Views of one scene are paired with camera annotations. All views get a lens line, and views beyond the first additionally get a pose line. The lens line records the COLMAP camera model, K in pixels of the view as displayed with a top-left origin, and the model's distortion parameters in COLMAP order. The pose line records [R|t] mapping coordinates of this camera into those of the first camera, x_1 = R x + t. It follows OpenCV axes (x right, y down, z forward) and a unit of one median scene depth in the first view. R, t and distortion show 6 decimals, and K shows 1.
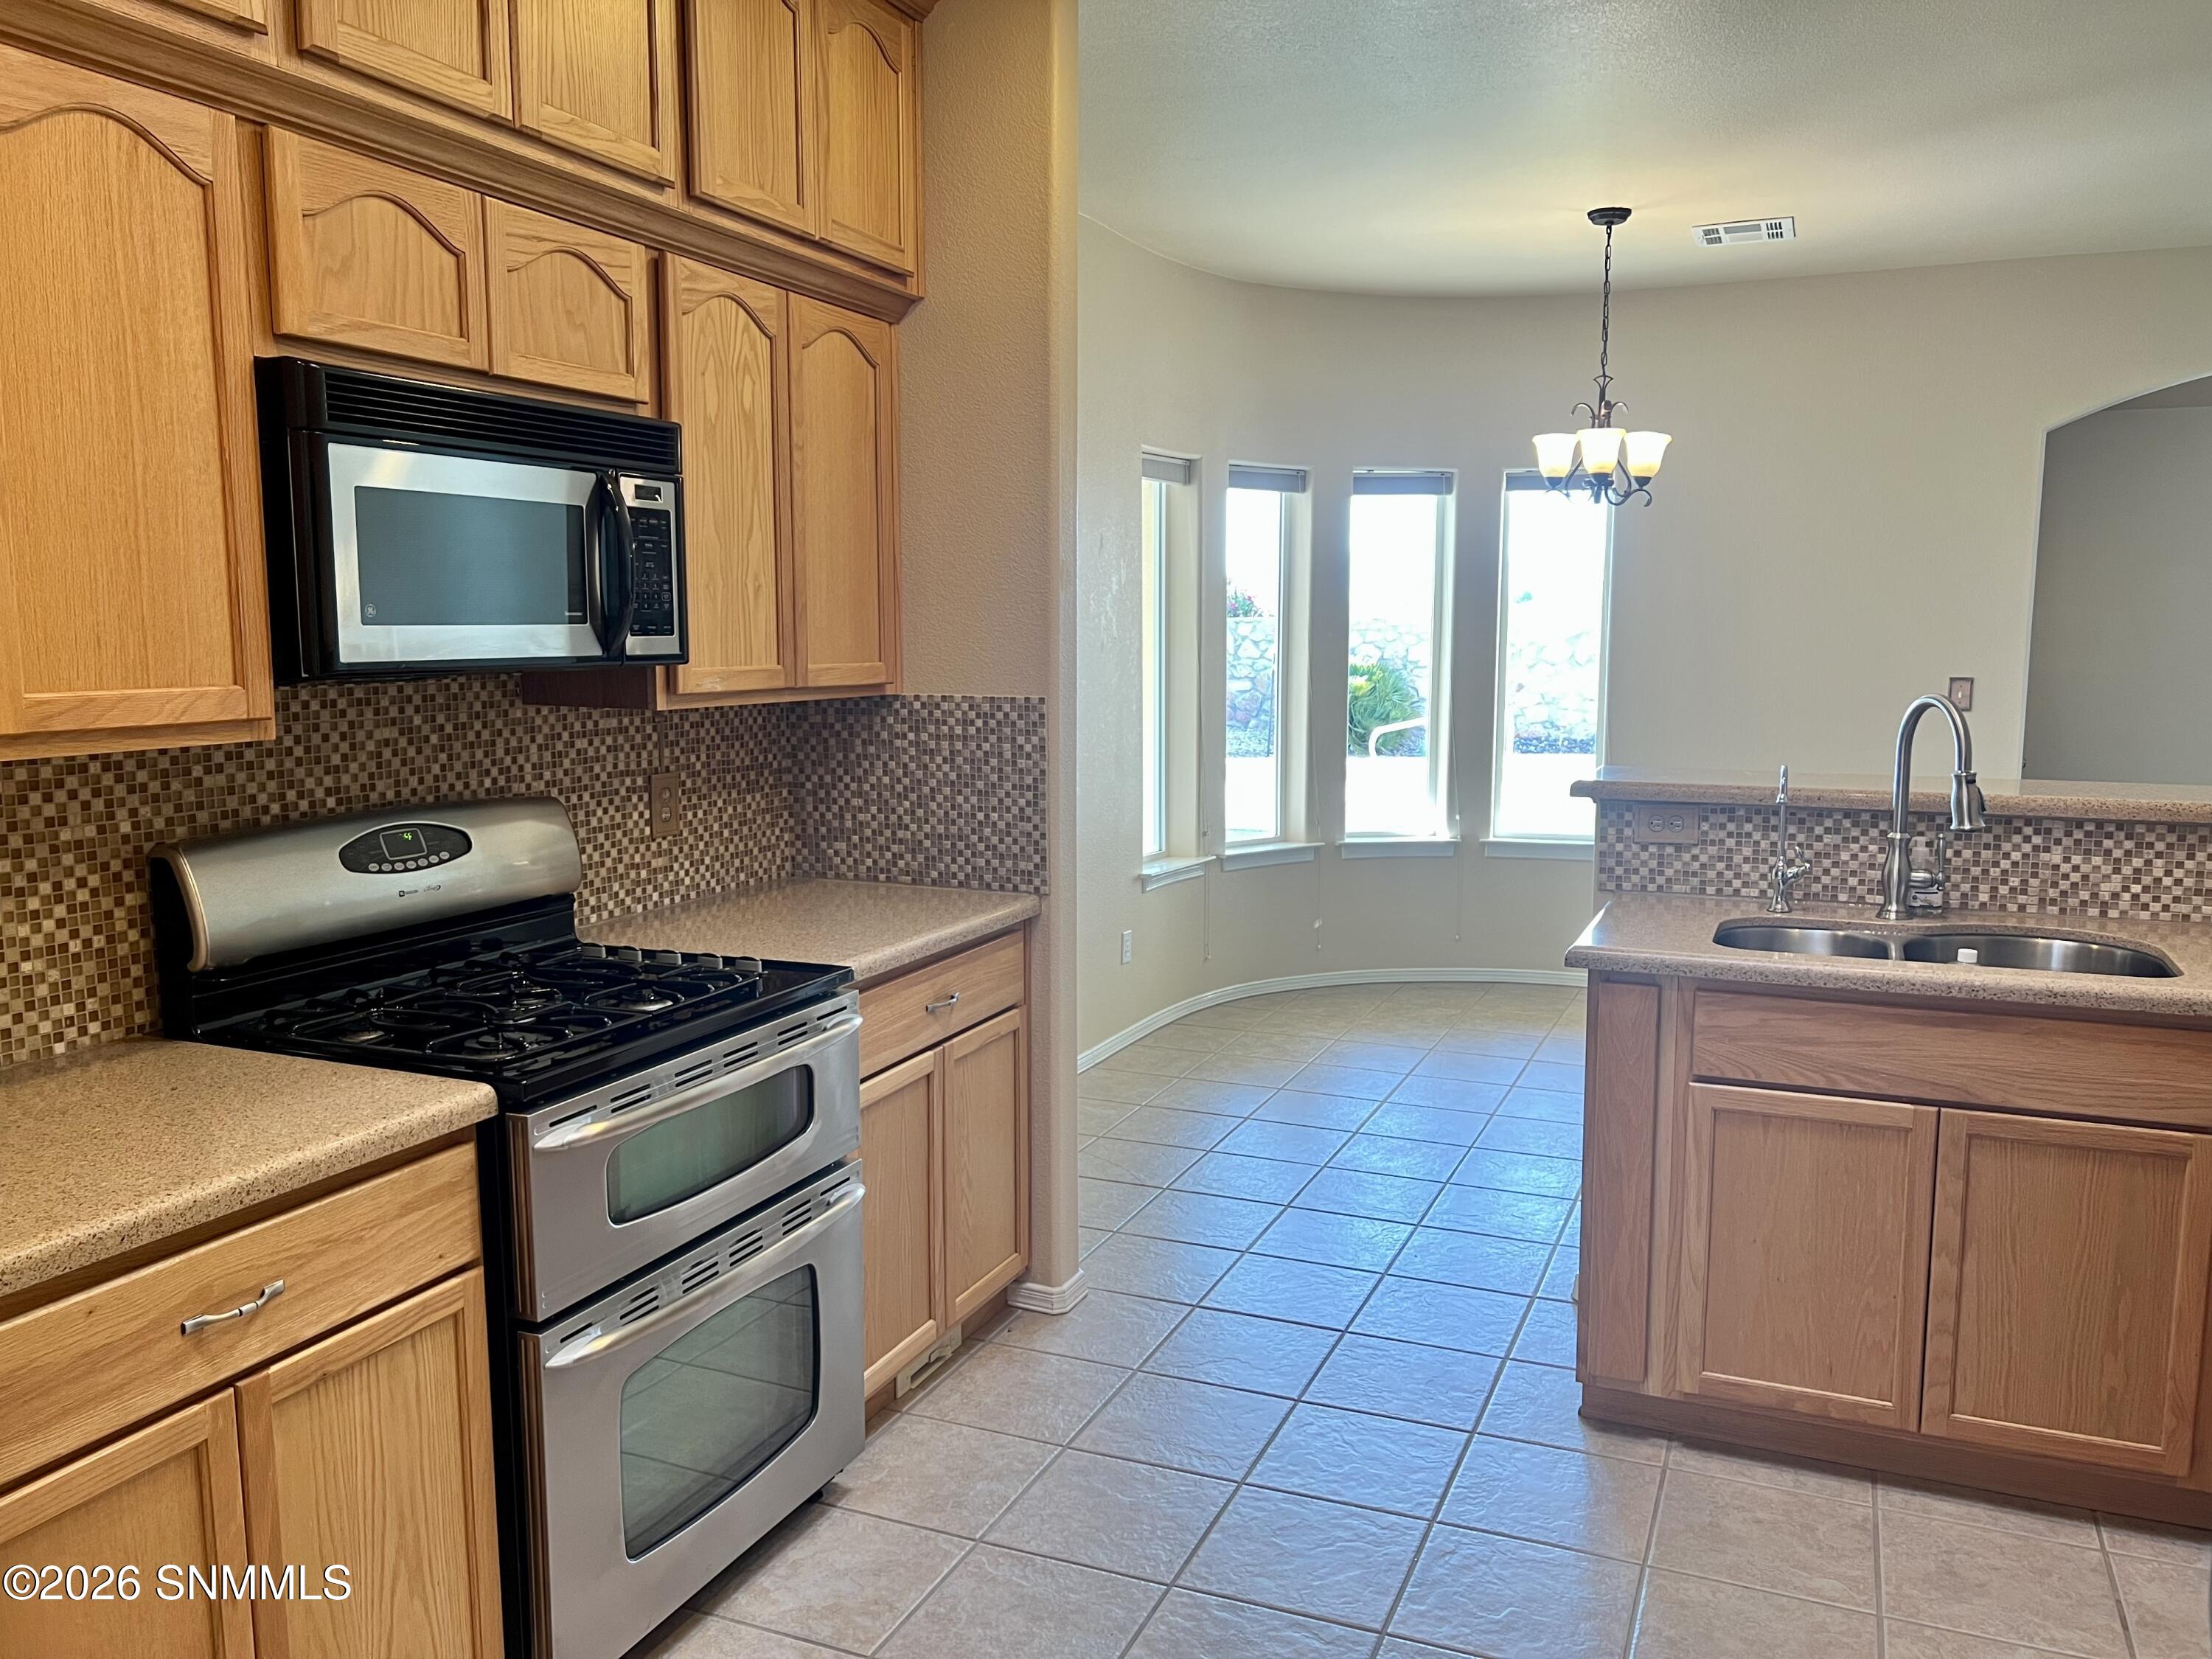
lens RADIAL K [[1658.0, 0, 1133.4], [0, 1658.0, 836.4], [0, 0, 1]] dist [0.057159, -0.078590]
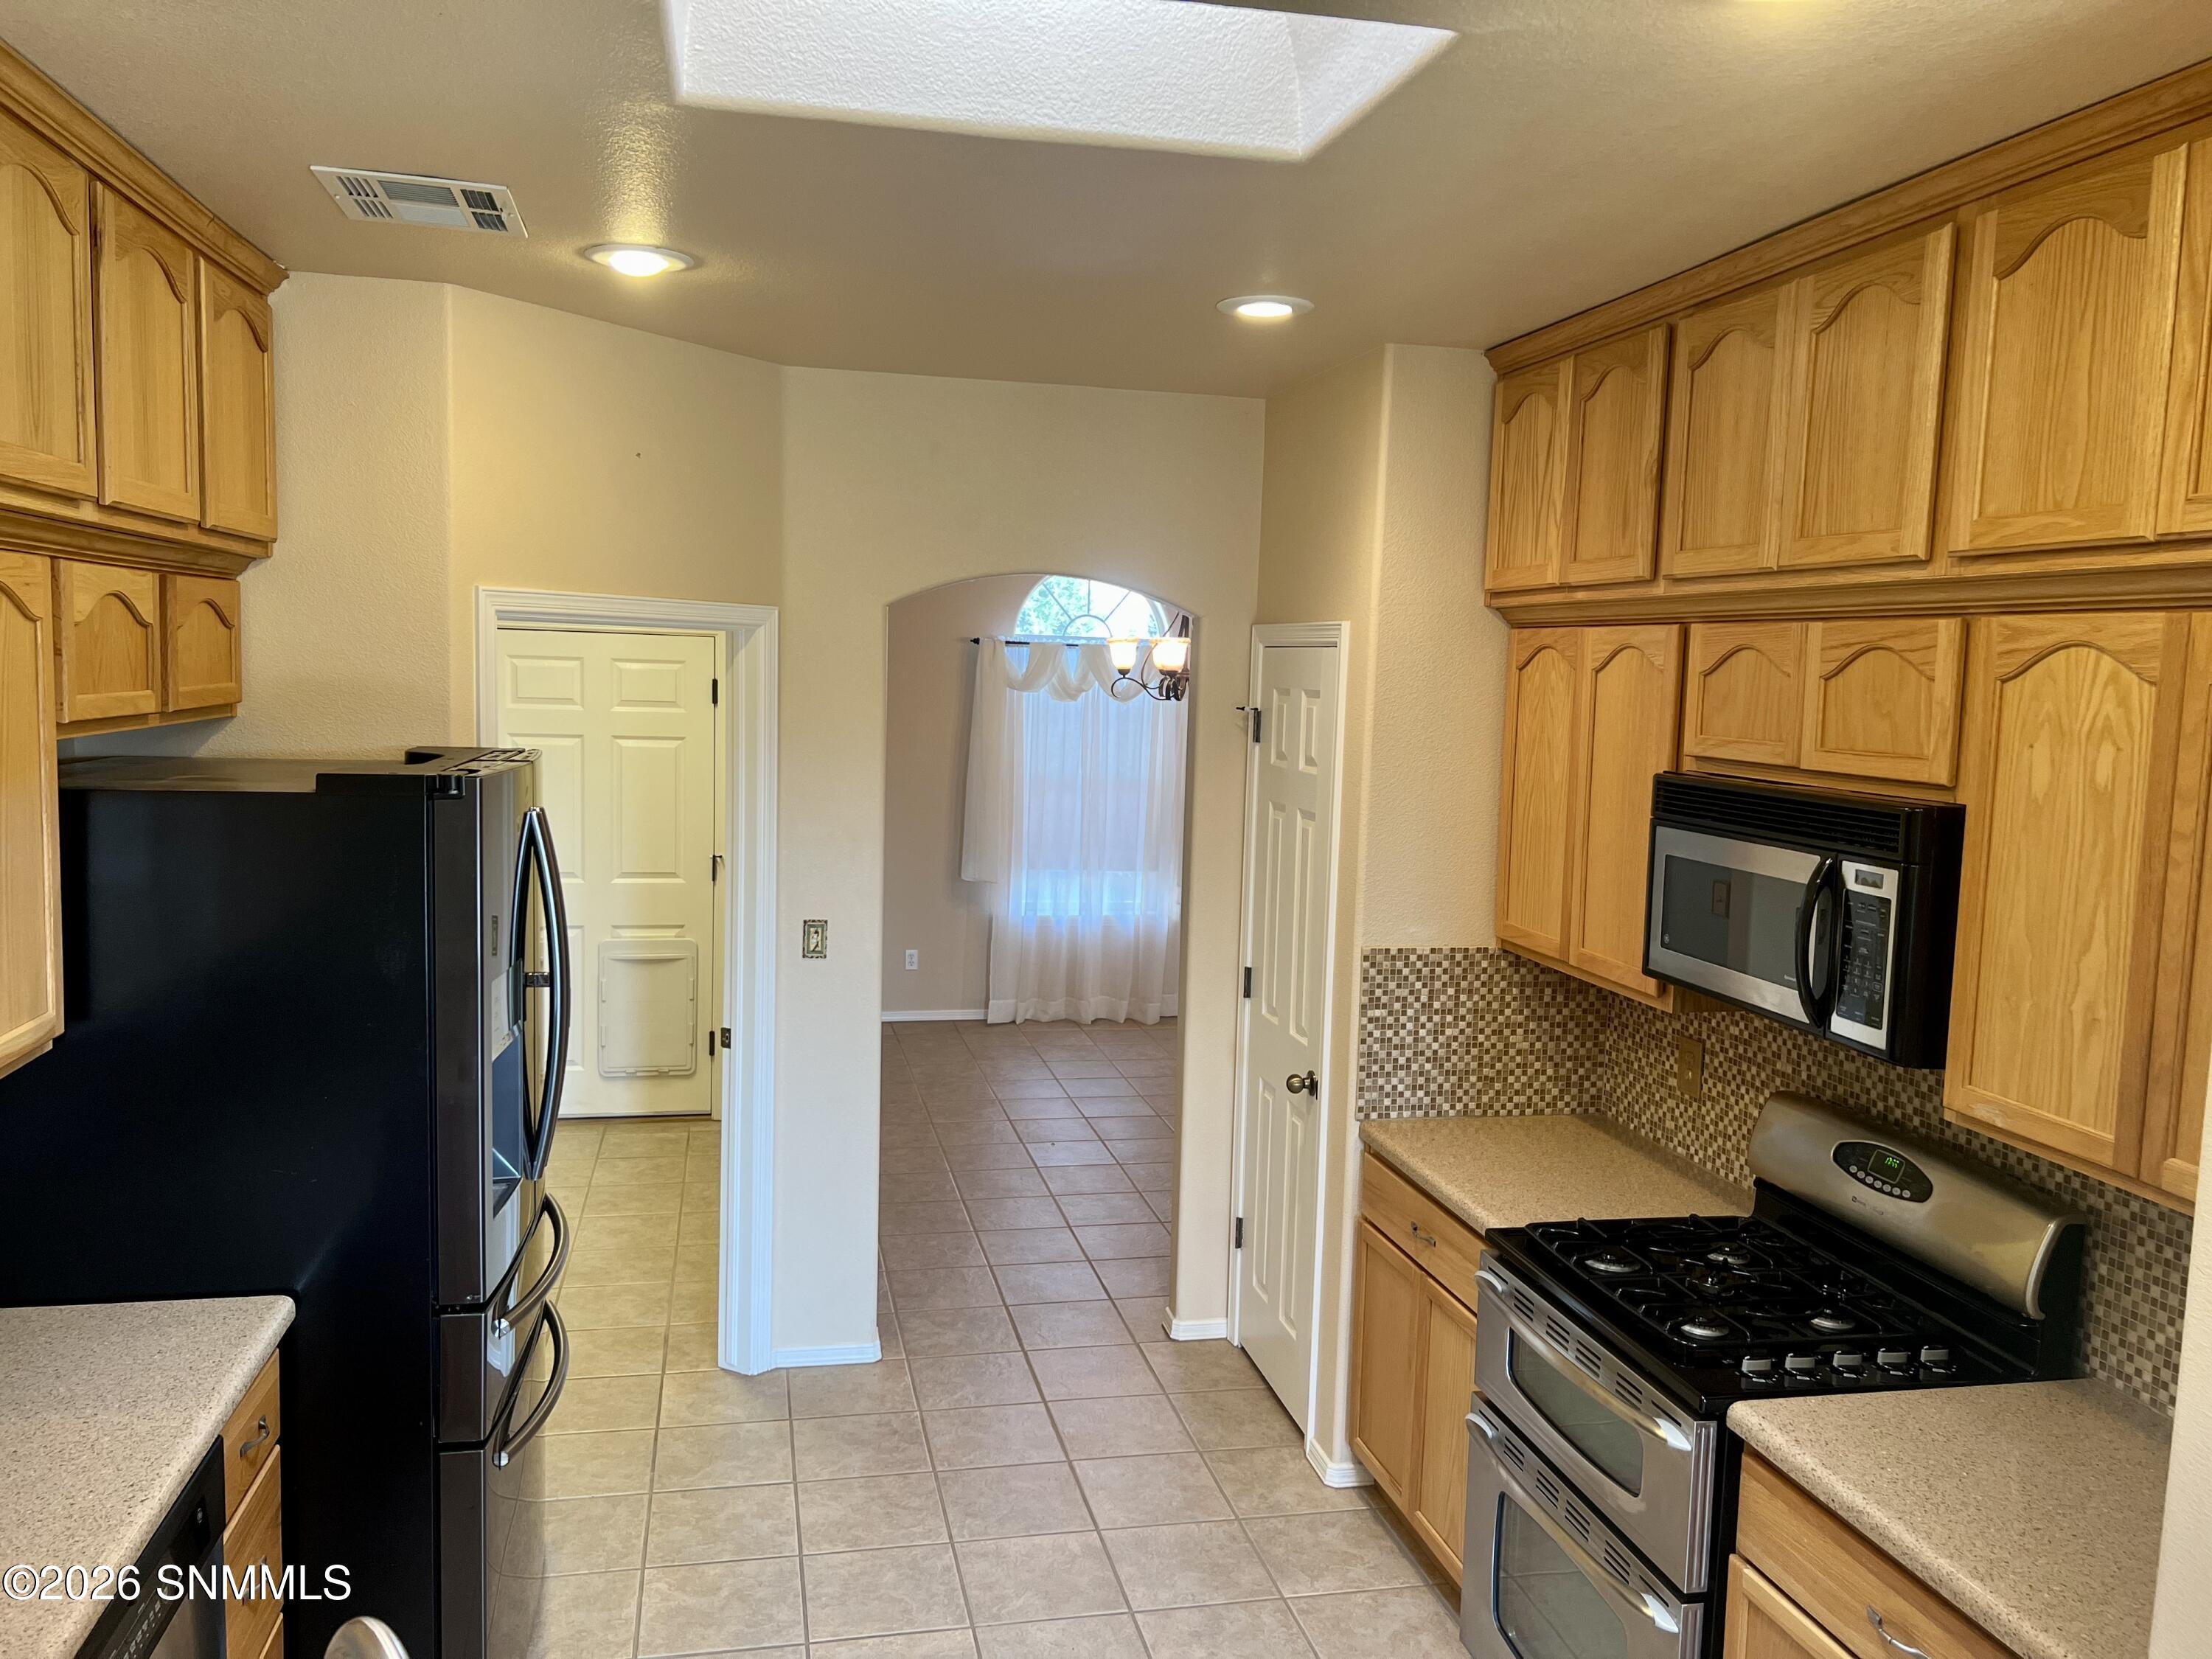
lens RADIAL K [[1658.0, 0, 1110.2], [0, 1658.0, 849.5], [0, 0, 1]] dist [0.057159, -0.078590]
pose [[-0.815963, 0.038496, -0.576821, 0.520071], [-0.106376, 0.970745, 0.215264, -0.319043], [0.568233, 0.237007, -0.787997, 1.254609]]
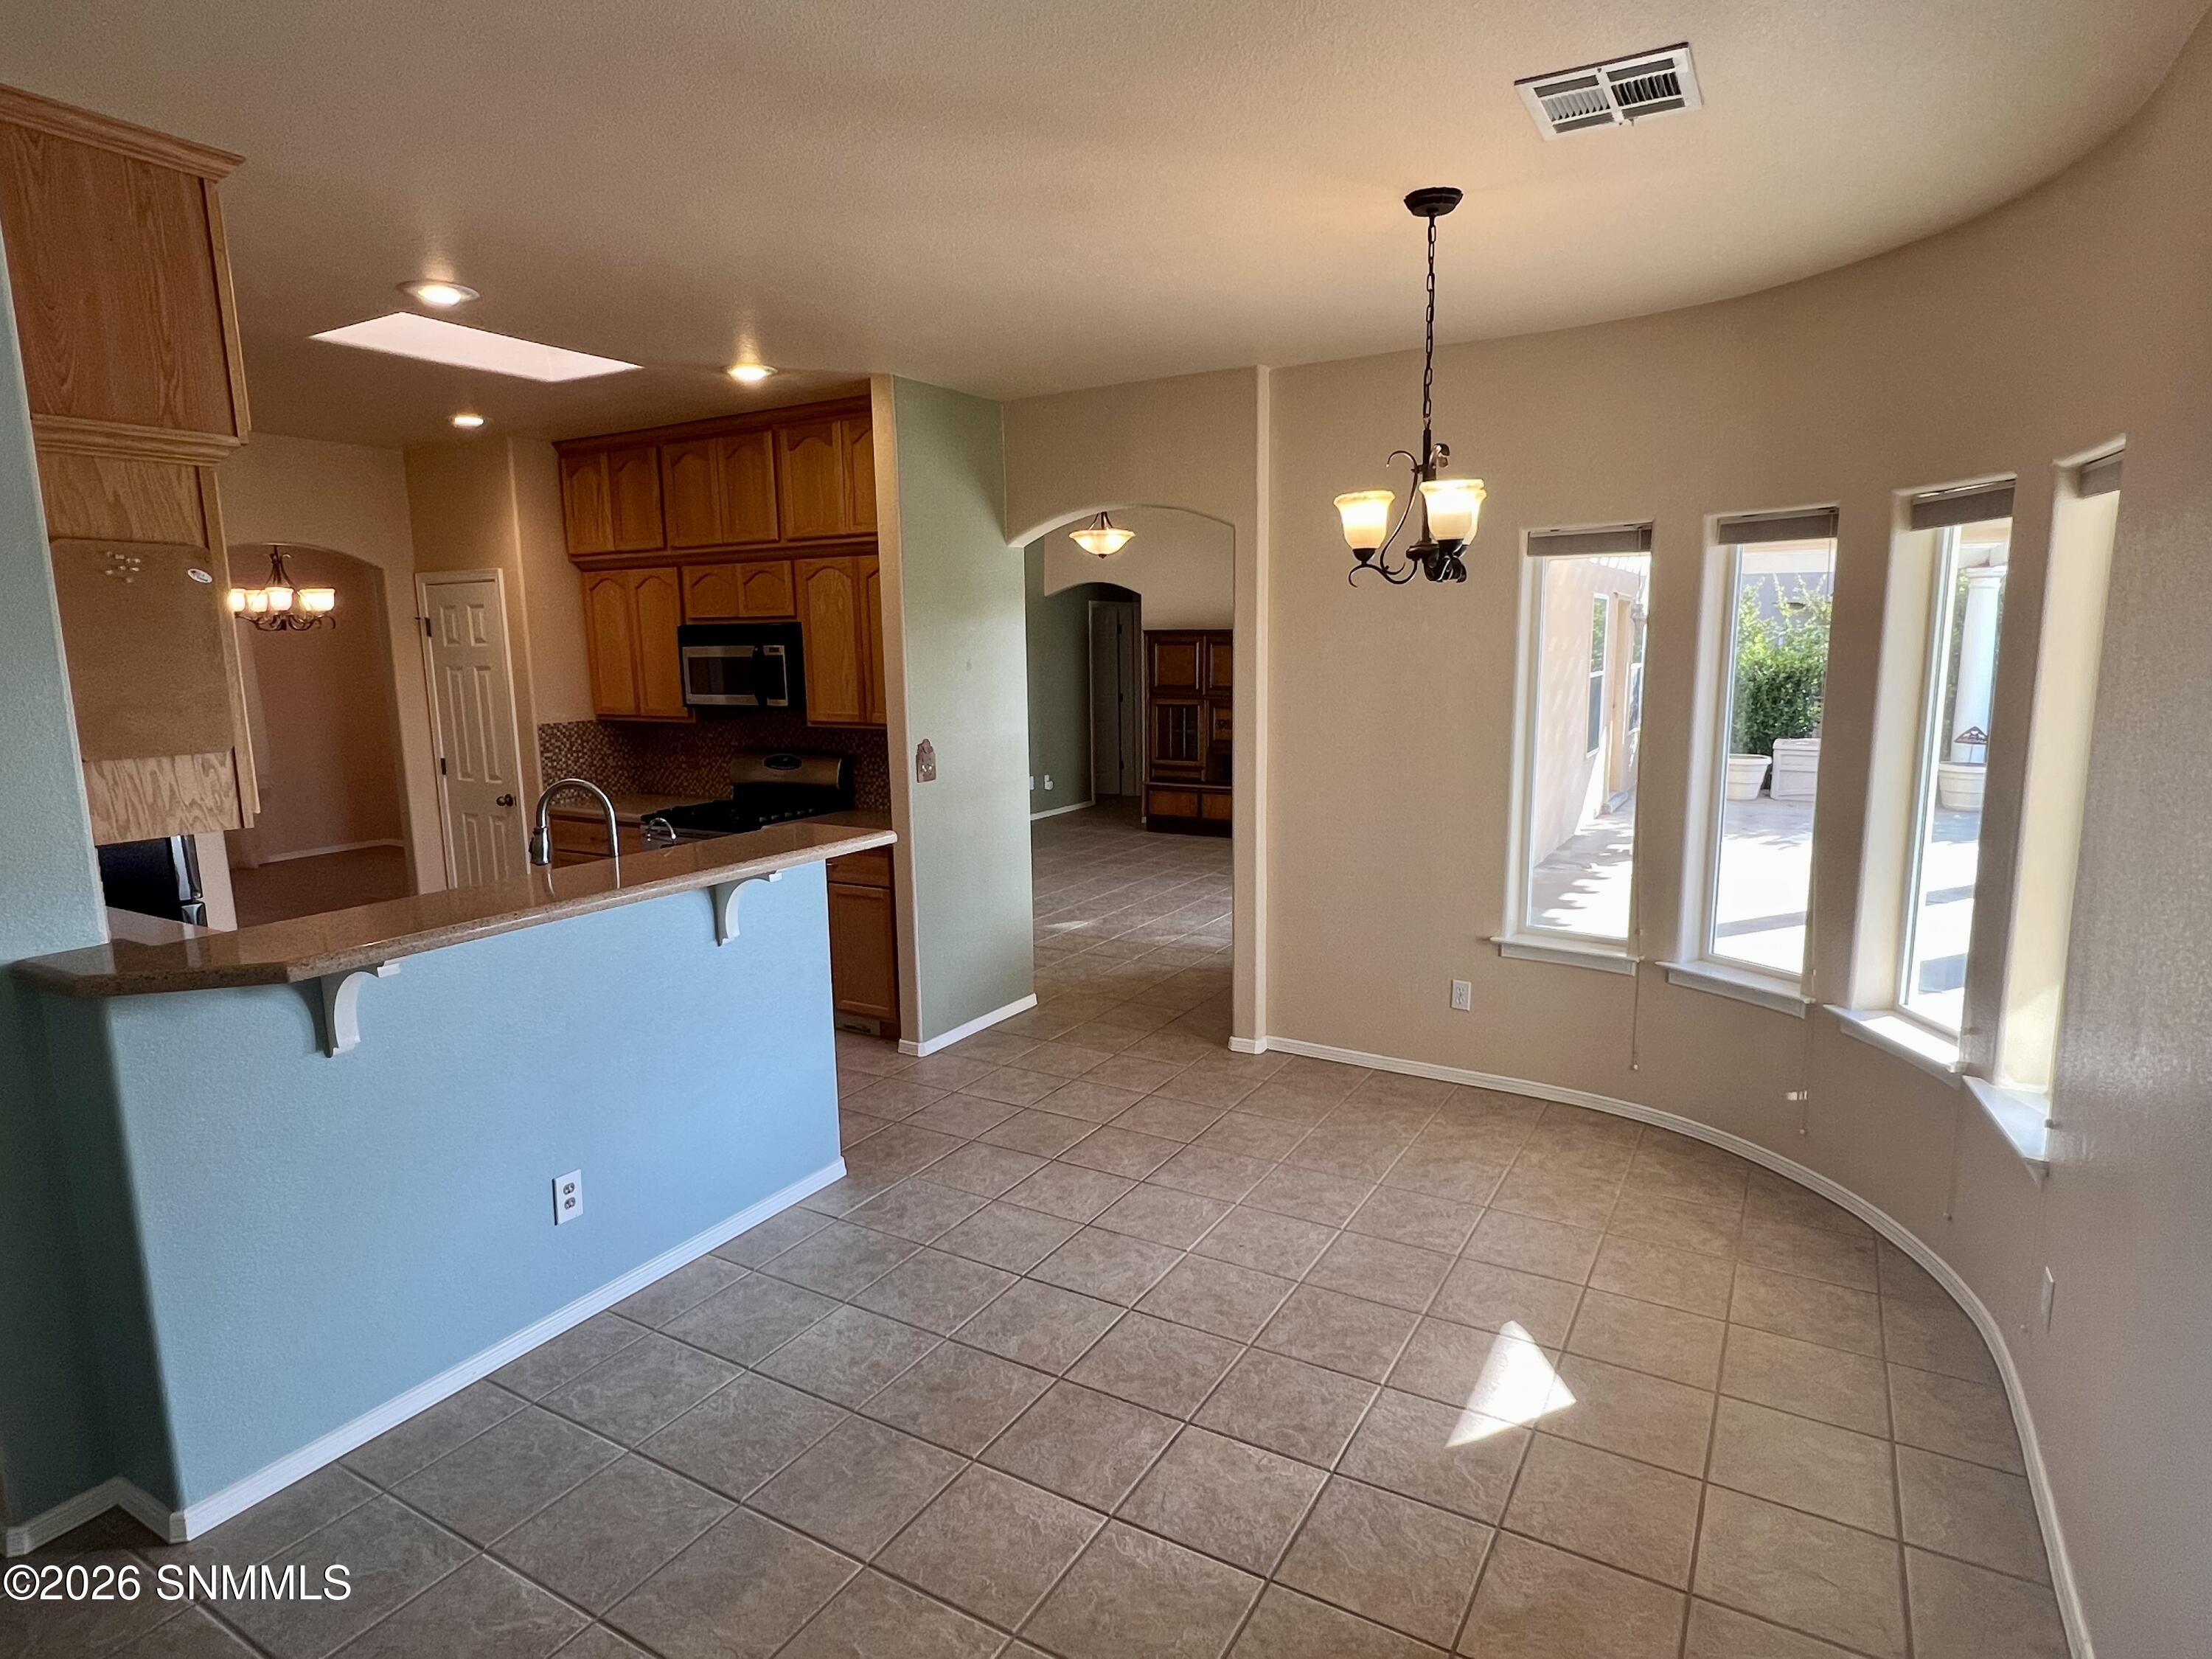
lens RADIAL K [[1216.8, 0, 1105.1], [0, 1216.8, 850.6], [0, 0, 1]] dist [0.001612, 0.000100]
pose [[-0.140141, 0.170907, -0.975270, 1.438267], [-0.115241, 0.975480, 0.187504, -0.271625], [0.983402, 0.138668, -0.117010, 1.540724]]
